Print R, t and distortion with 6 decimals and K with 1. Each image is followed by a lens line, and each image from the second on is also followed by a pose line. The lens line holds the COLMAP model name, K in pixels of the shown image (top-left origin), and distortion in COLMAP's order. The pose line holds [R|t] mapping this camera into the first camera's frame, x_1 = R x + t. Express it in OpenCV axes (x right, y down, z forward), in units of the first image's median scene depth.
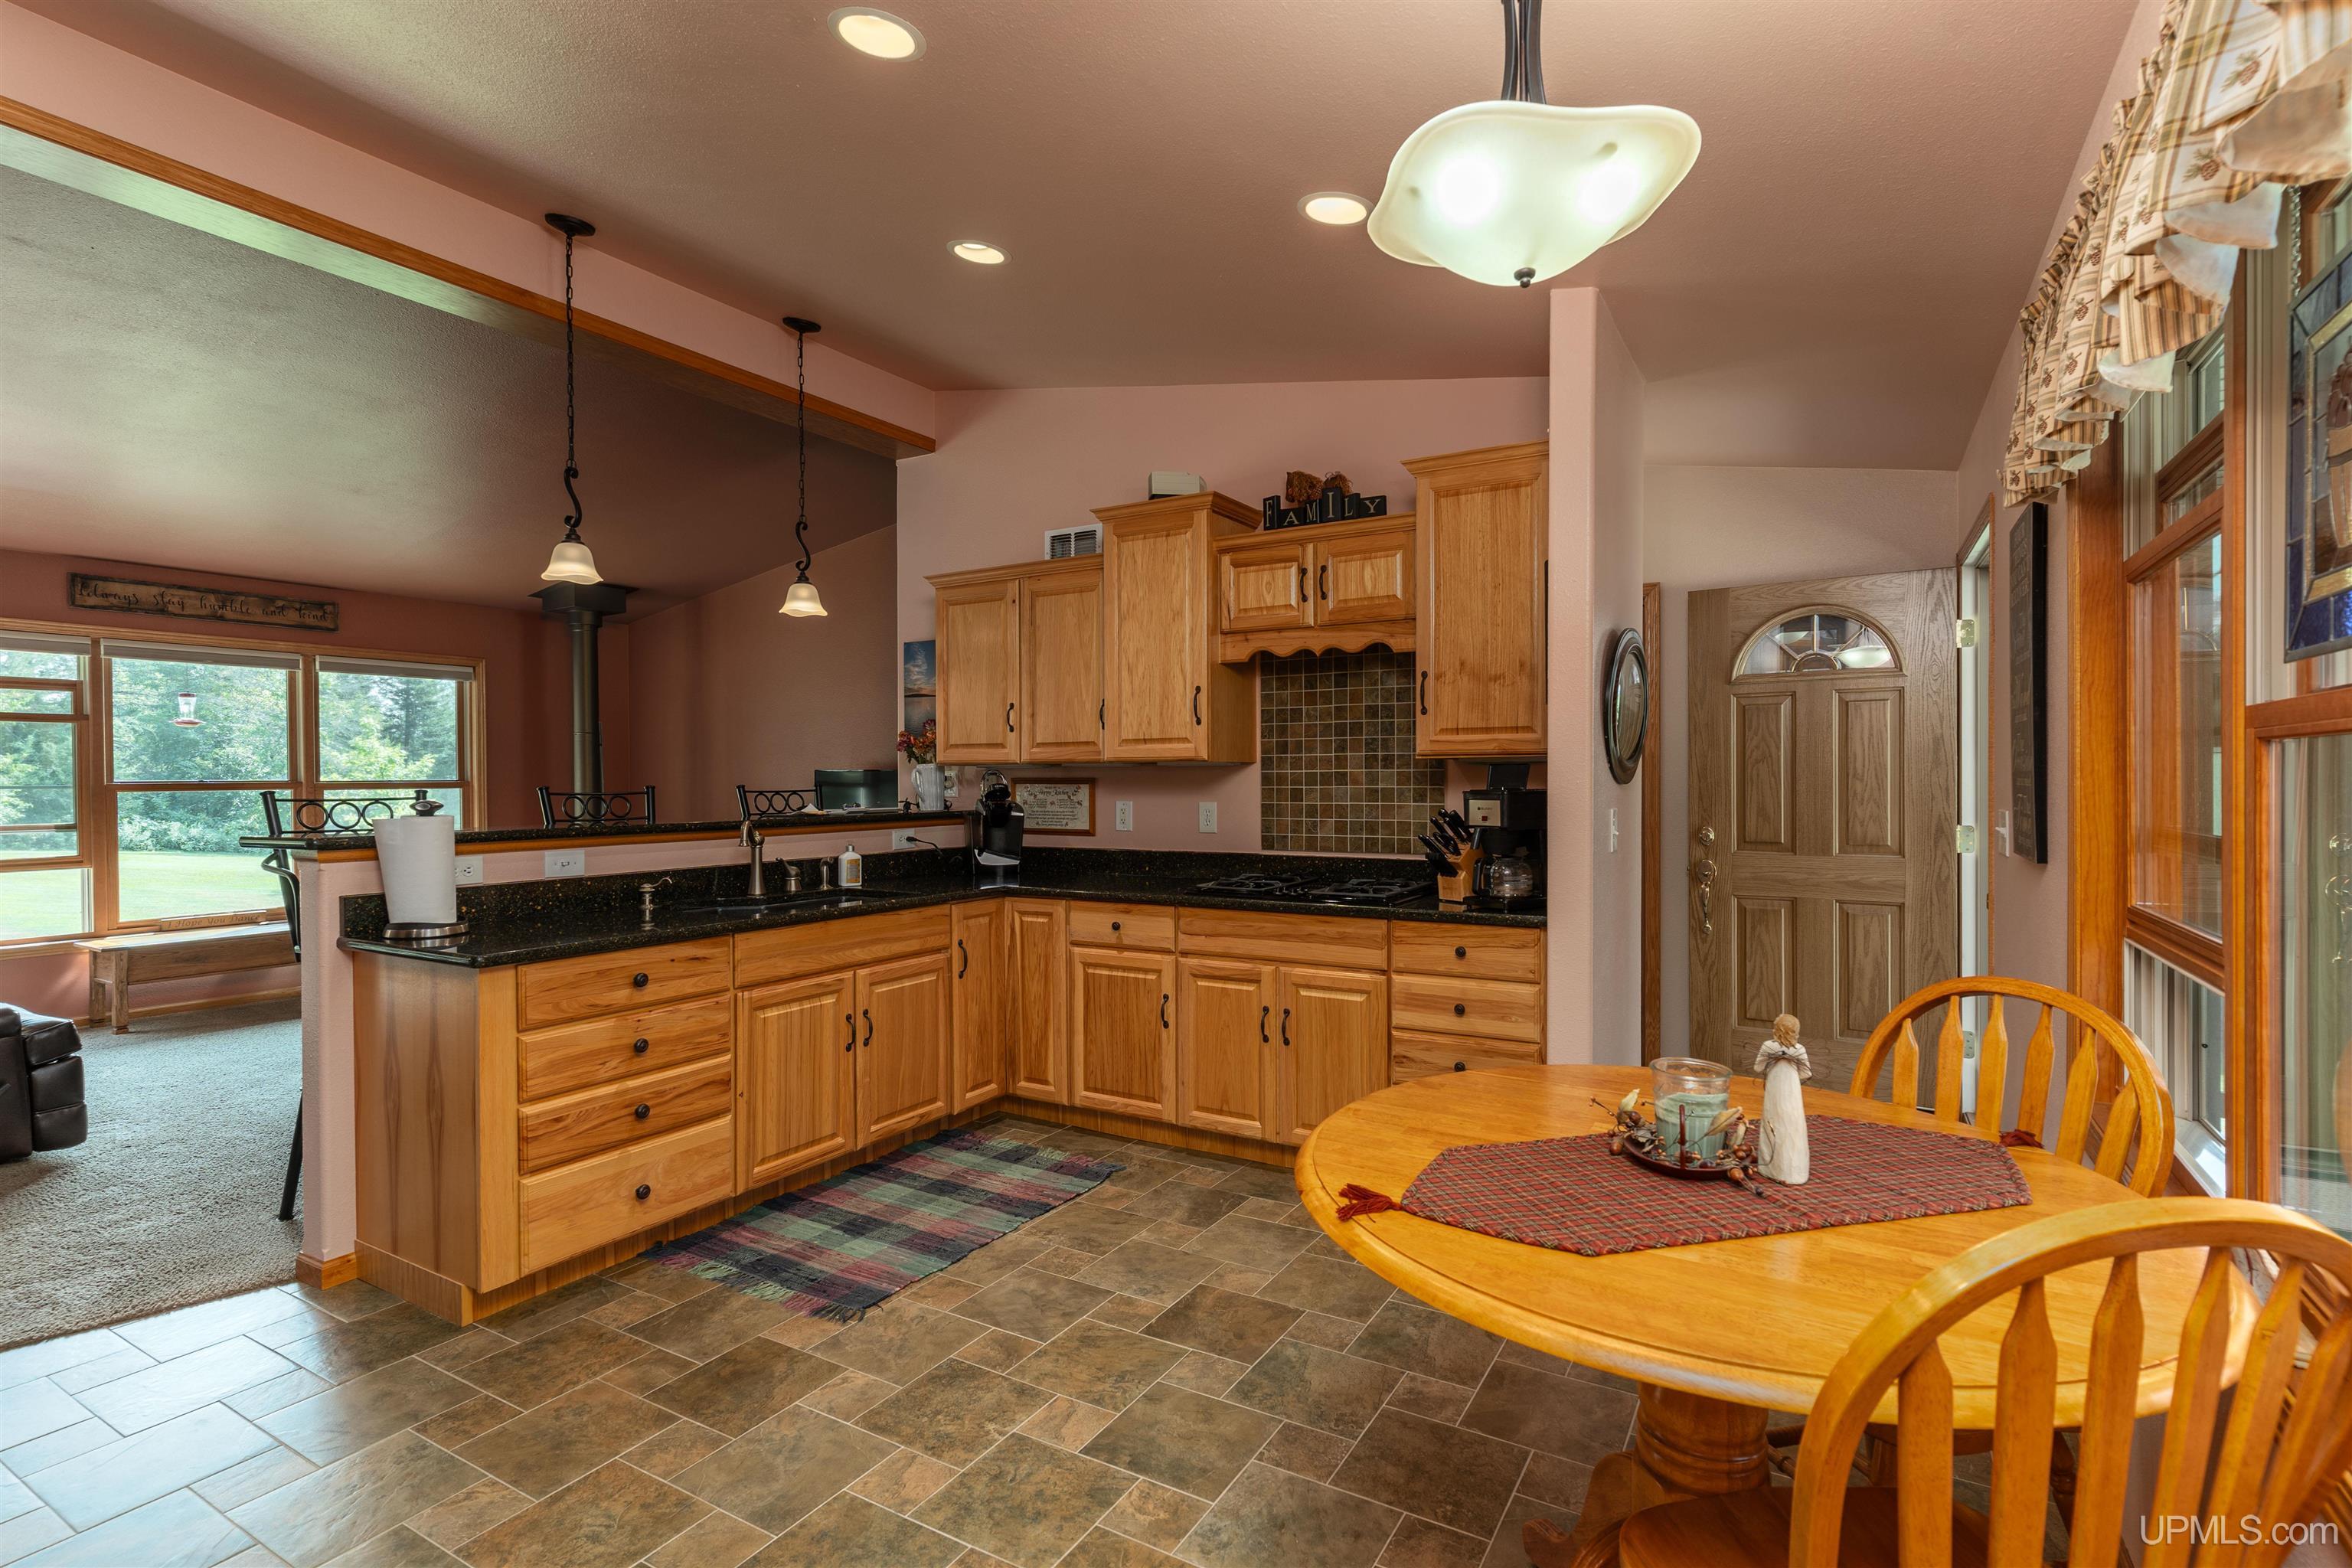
lens RADIAL K [[1136.1, 0, 1157.3], [0, 1136.1, 803.1], [0, 0, 1]] dist [-0.013188, 0.001791]
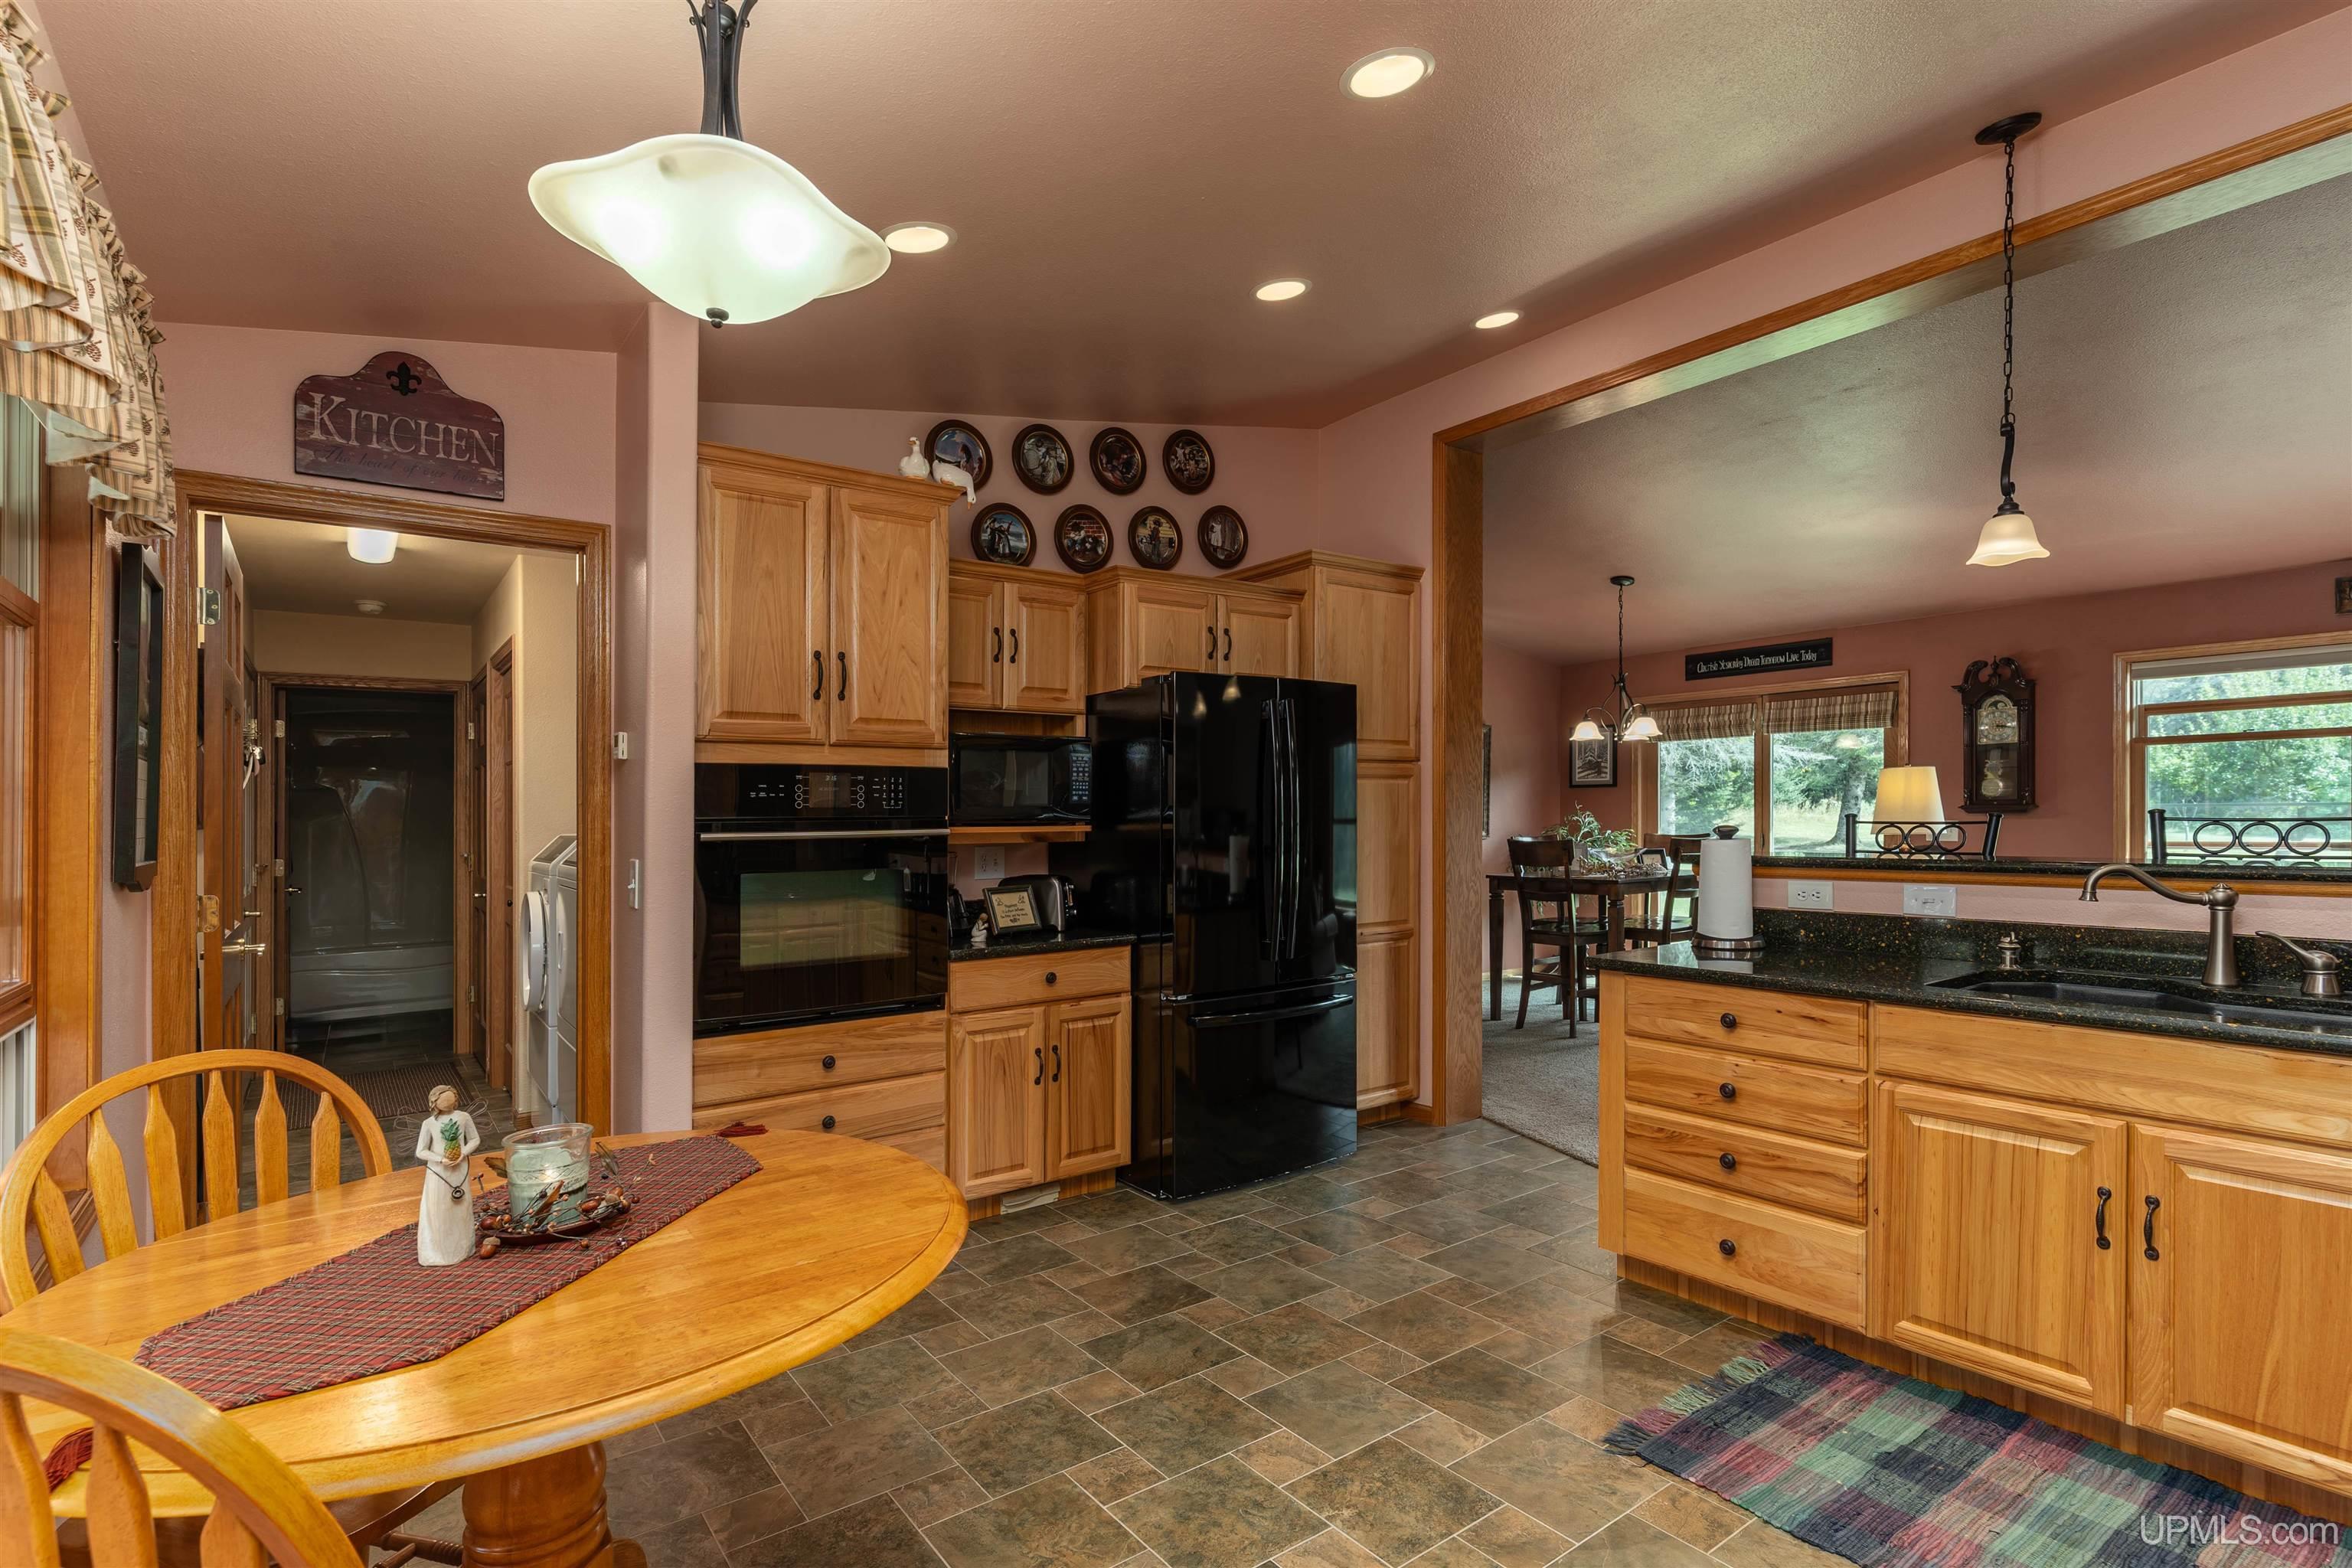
lens RADIAL K [[1136.1, 0, 1197.8], [0, 1136.1, 818.0], [0, 0, 1]] dist [-0.013188, 0.001791]
pose [[-0.382105, 0.009068, -0.924075, 0.526357], [-0.008399, 0.999876, 0.013285, -0.018074], [0.924081, 0.012838, -0.381981, 0.871241]]
